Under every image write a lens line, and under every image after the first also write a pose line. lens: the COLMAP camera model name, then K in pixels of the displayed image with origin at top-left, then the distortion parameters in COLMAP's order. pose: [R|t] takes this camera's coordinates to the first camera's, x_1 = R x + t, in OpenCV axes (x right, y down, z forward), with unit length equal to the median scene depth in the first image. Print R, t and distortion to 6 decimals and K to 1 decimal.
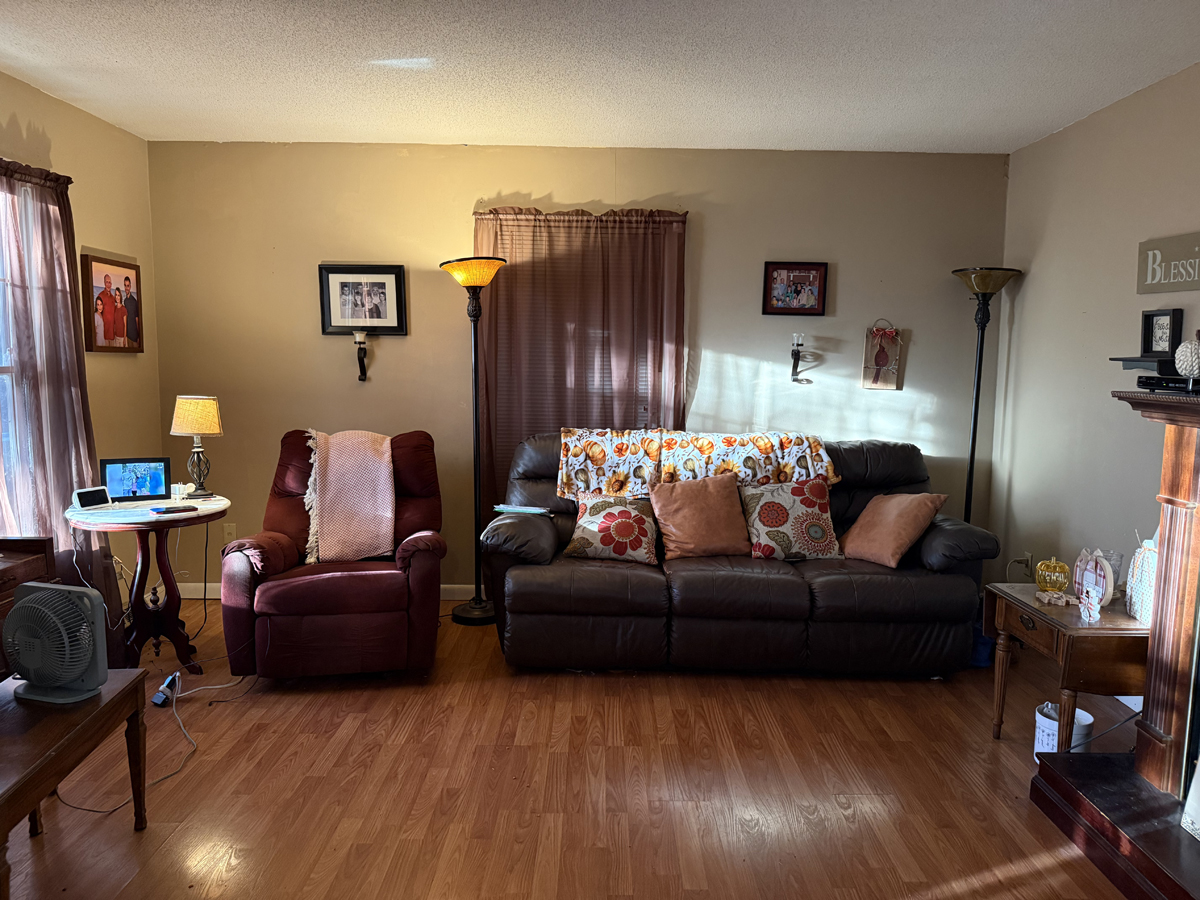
lens RADIAL K [[841.1, 0, 590.5], [0, 841.1, 448.0], [0, 0, 1]] dist [0.038764, -0.053460]
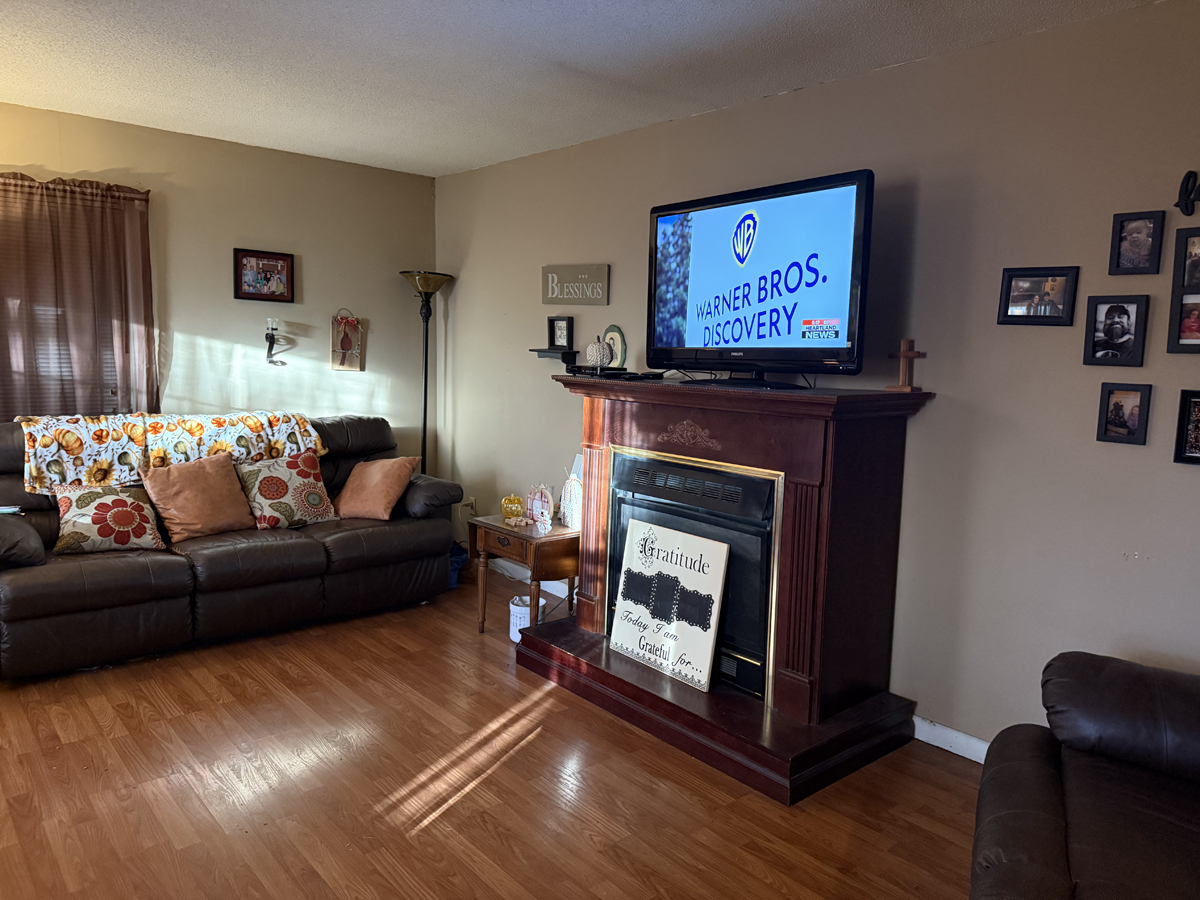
lens RADIAL K [[841.1, 0, 610.1], [0, 841.1, 455.5], [0, 0, 1]] dist [0.038764, -0.053460]
pose [[0.744825, -0.075227, 0.663006, -0.167523], [0.048708, 0.997103, 0.058416, -0.004652], [-0.665480, -0.011216, 0.746331, -0.095578]]
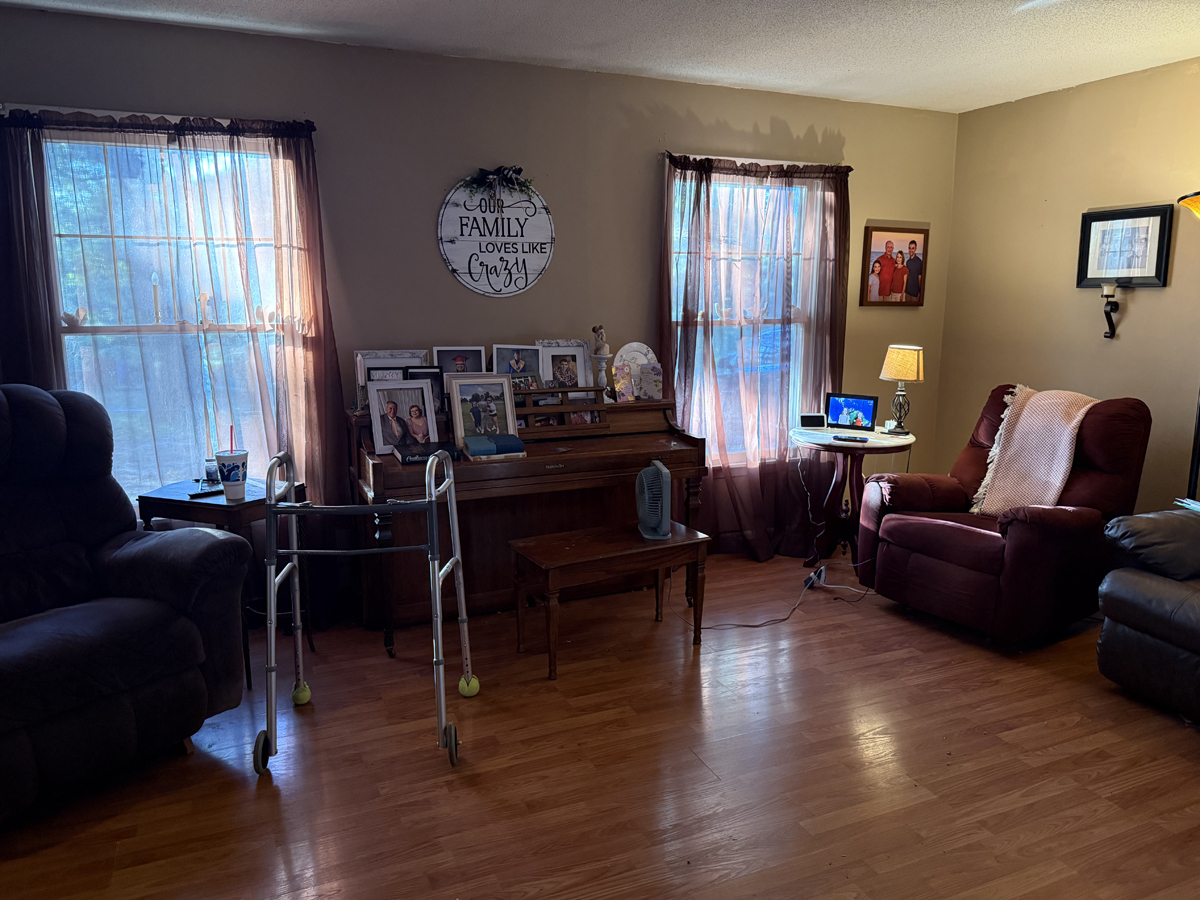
lens RADIAL K [[841.1, 0, 612.5], [0, 841.1, 445.3], [0, 0, 1]] dist [0.038764, -0.053460]
pose [[0.410834, 0.157250, -0.898047, 0.437357], [-0.096633, 0.986975, 0.128615, -0.039198], [0.906575, 0.033942, 0.420678, 0.167828]]
